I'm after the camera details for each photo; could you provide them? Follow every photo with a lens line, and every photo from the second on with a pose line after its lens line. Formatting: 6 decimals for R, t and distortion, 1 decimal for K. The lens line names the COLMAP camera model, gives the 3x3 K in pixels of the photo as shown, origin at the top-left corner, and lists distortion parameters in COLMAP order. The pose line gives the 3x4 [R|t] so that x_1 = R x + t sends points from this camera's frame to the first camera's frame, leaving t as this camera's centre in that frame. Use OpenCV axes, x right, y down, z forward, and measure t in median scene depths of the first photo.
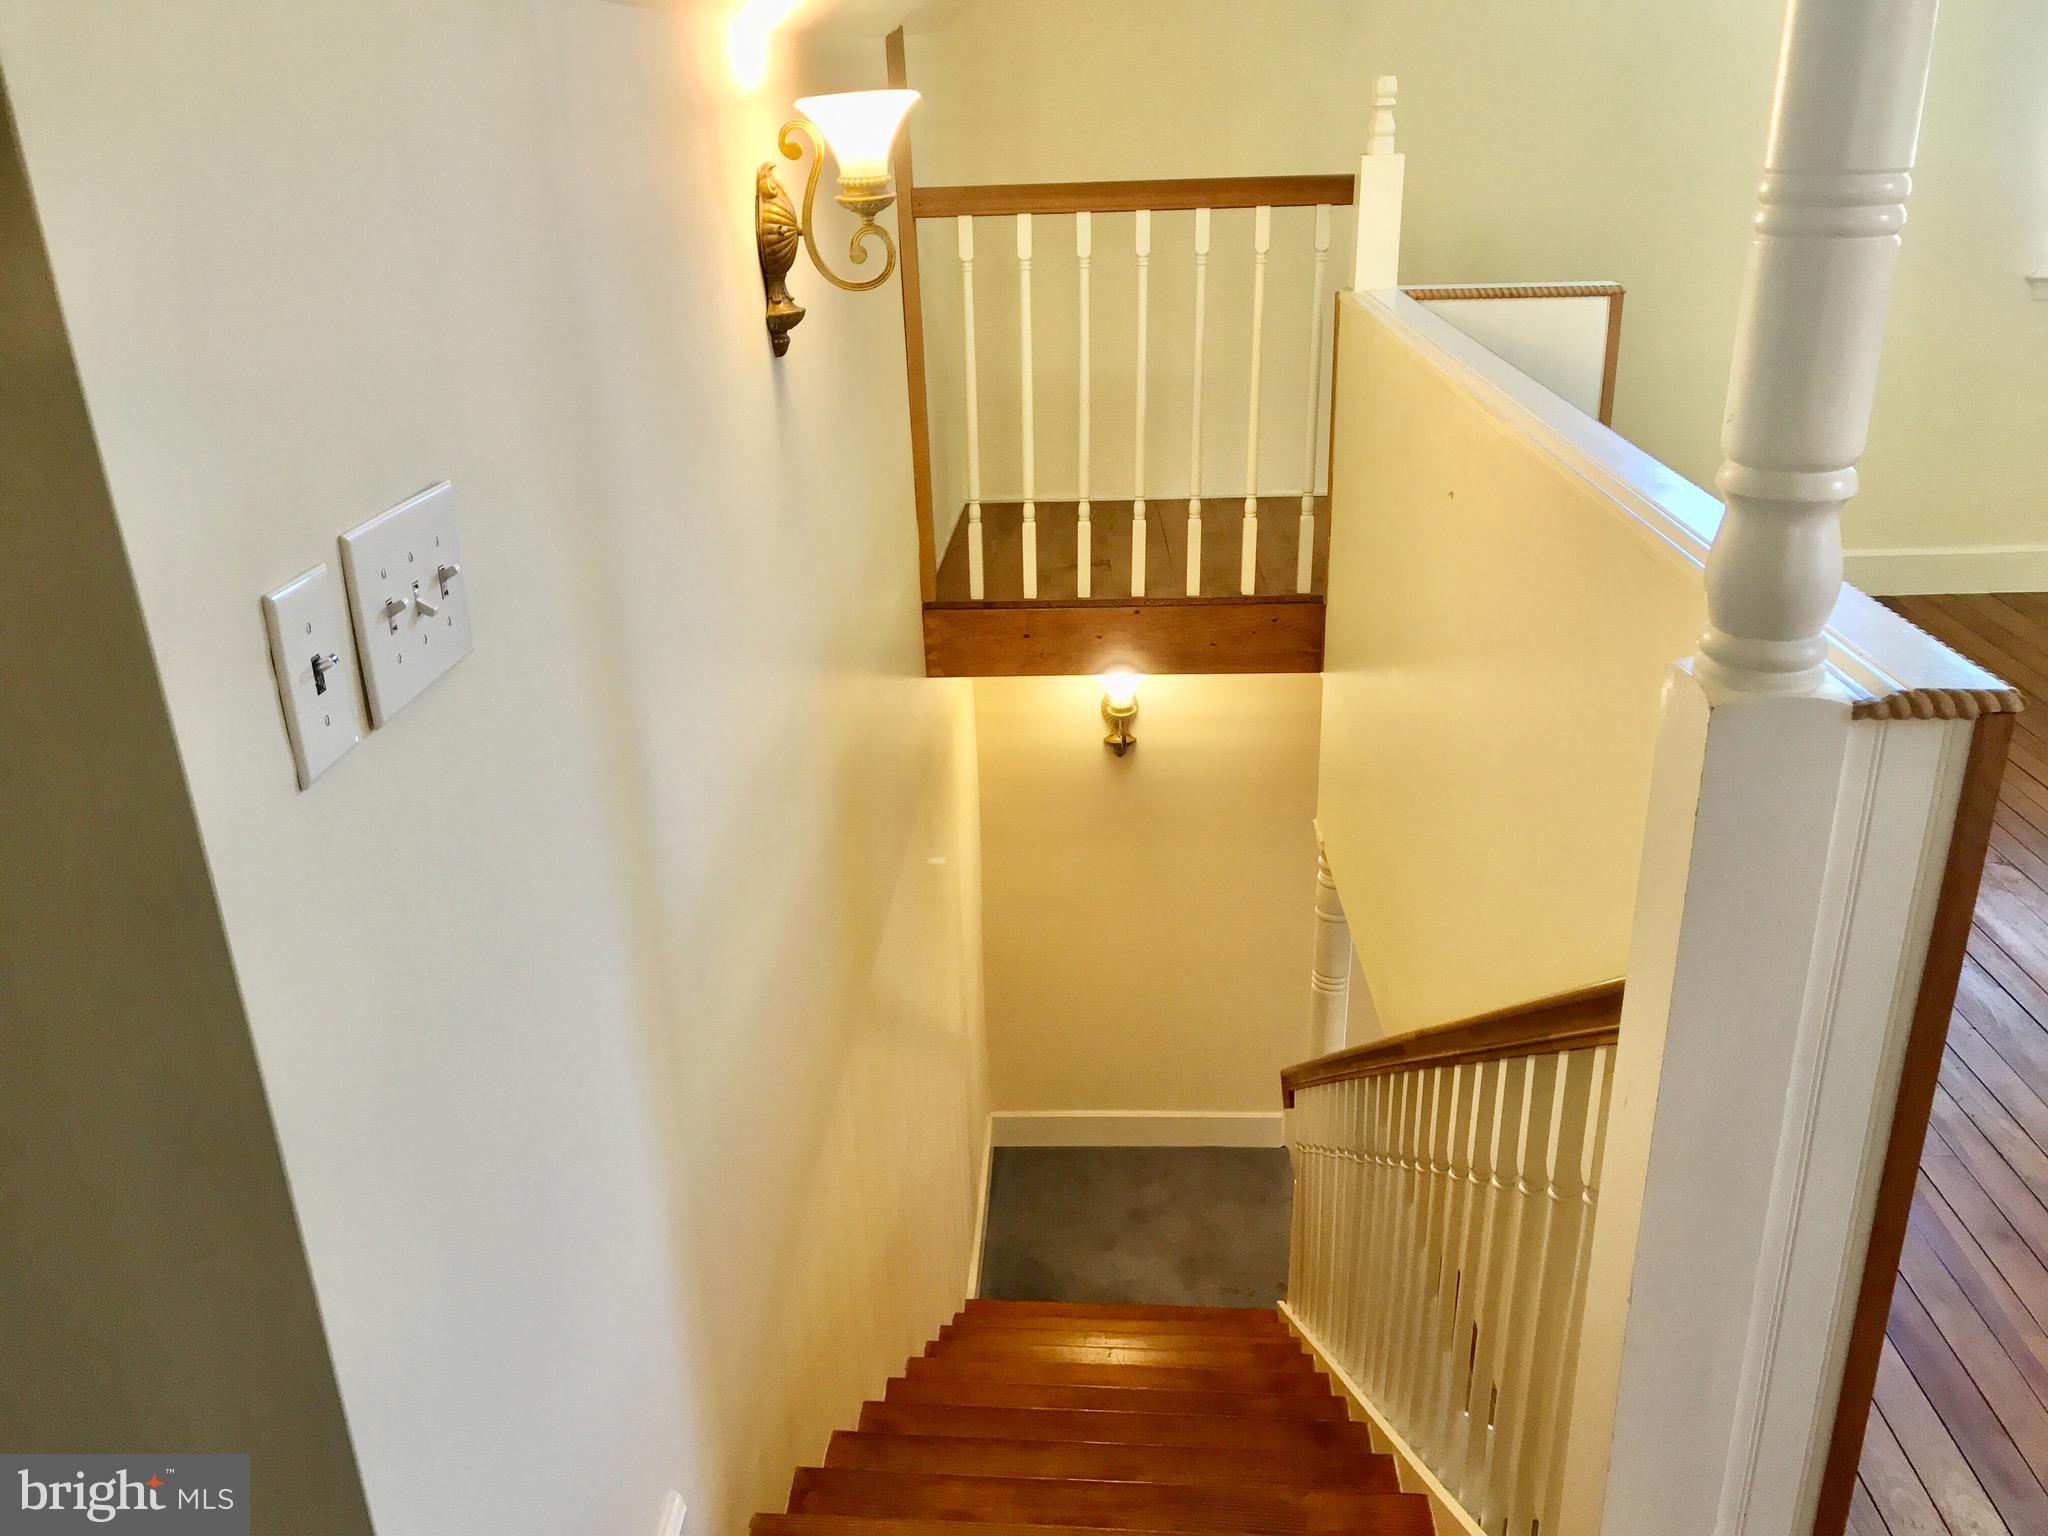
lens RADIAL K [[1685.6, 0, 1019.8], [0, 1685.6, 756.7], [0, 0, 1]] dist [0.043799, -0.044371]
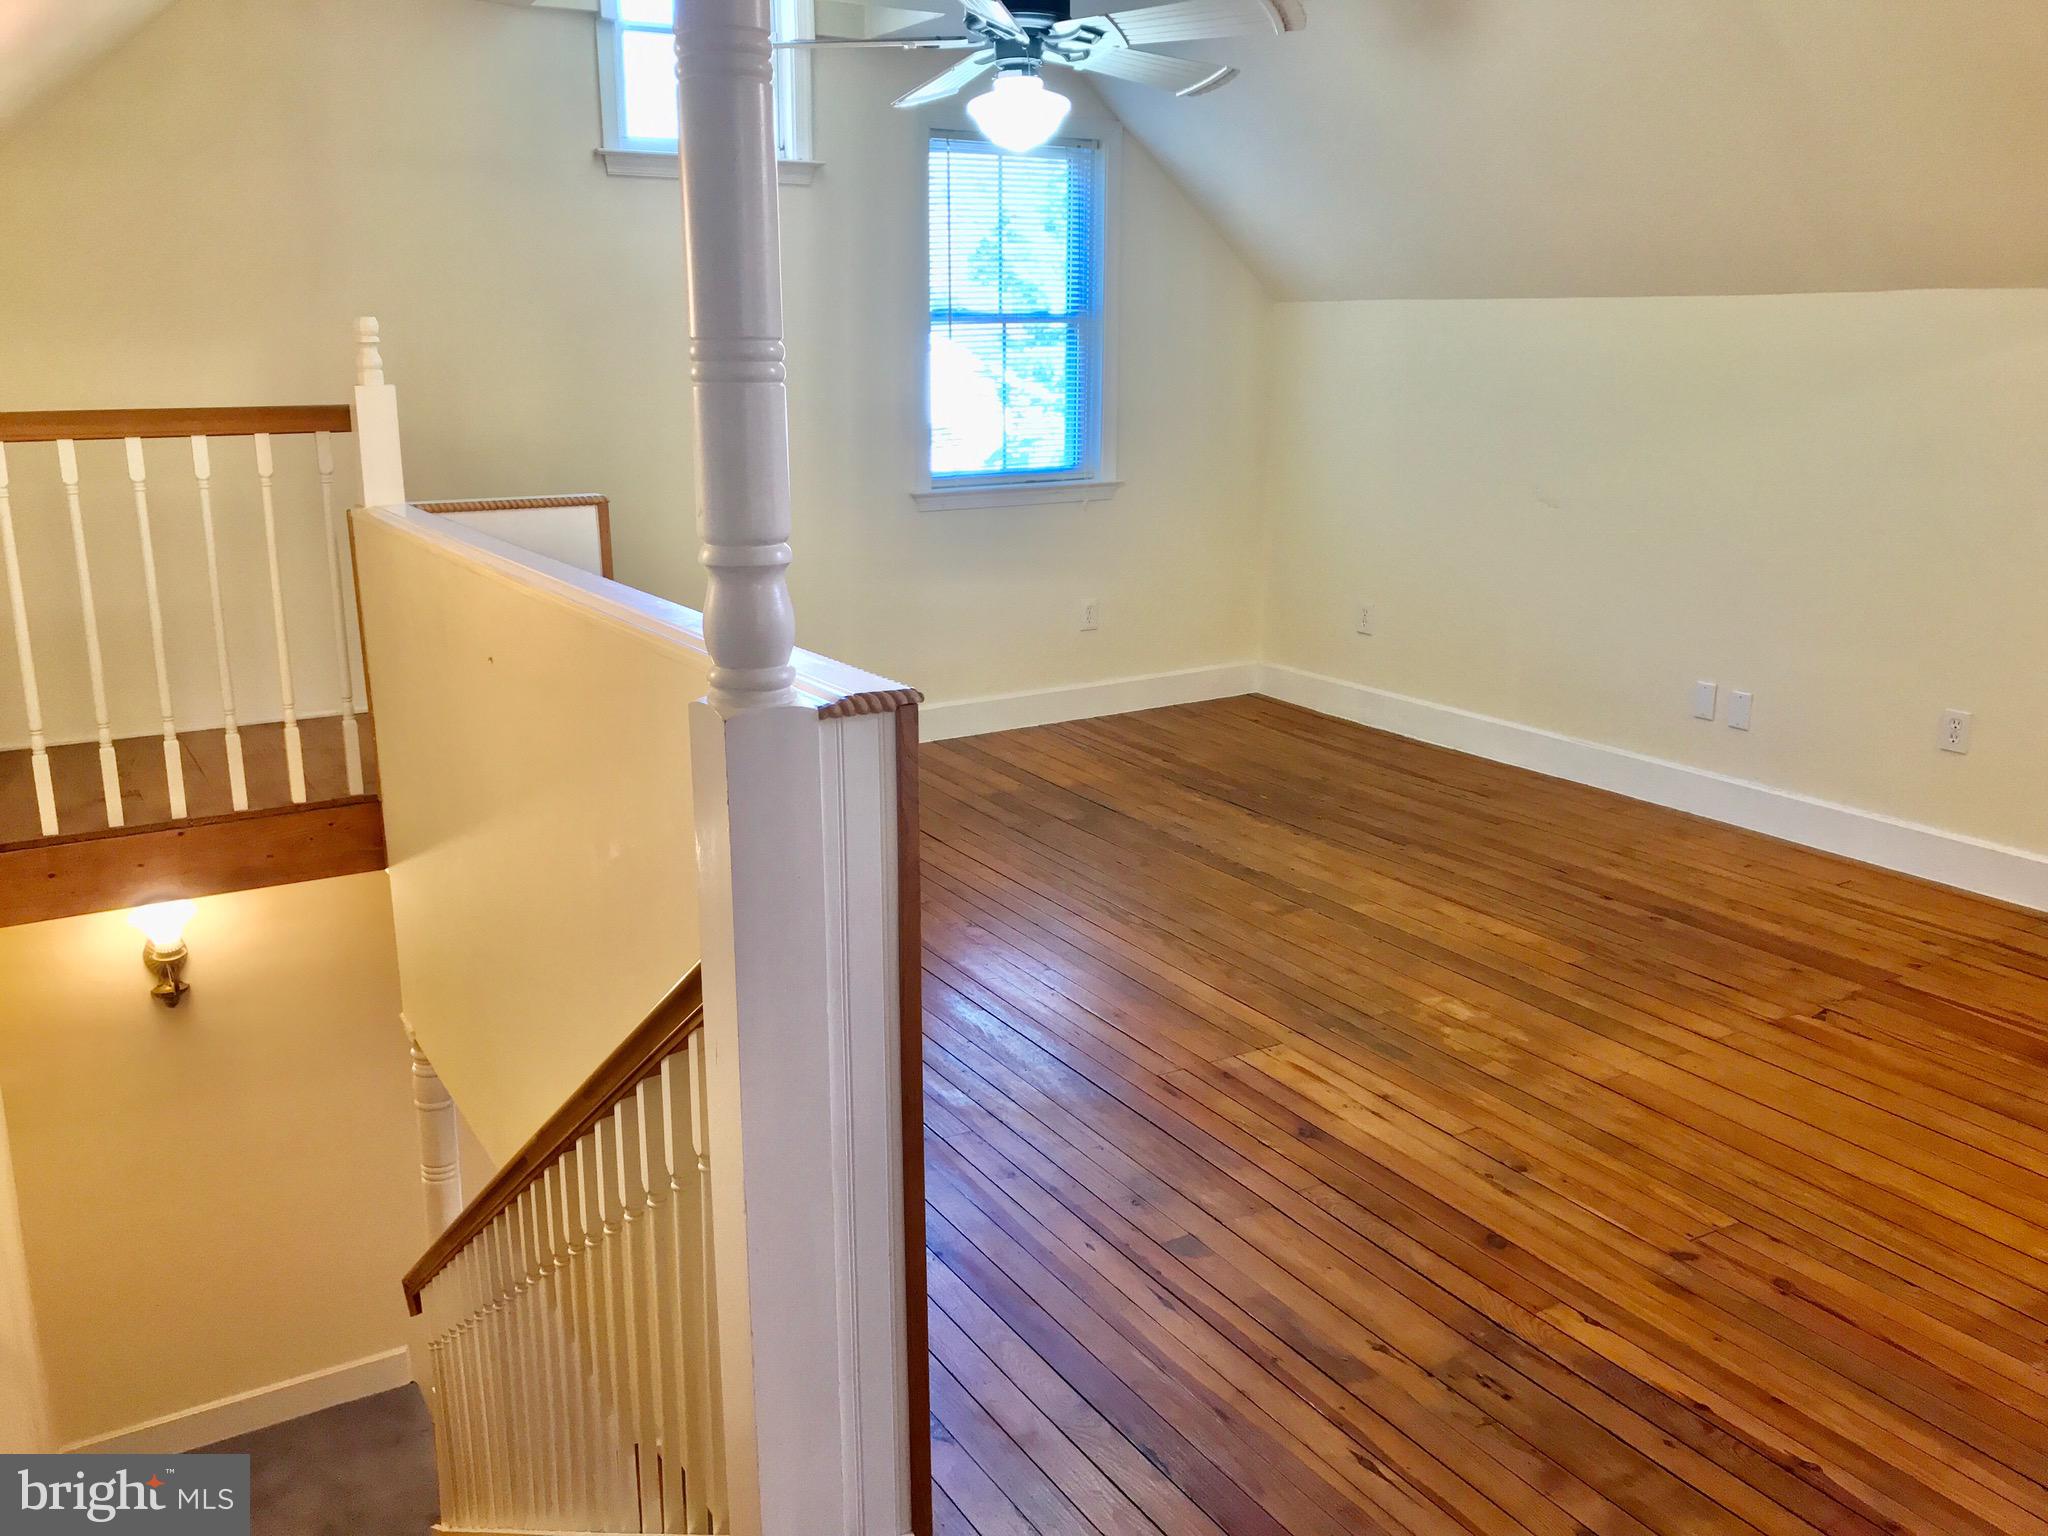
lens RADIAL K [[1685.6, 0, 1022.0], [0, 1685.6, 767.8], [0, 0, 1]] dist [0.043799, -0.044371]
pose [[0.840678, -0.110460, 0.530149, -0.043049], [0.189716, 0.977009, -0.097274, 0.072949], [-0.507215, 0.182354, 0.842306, -0.096961]]
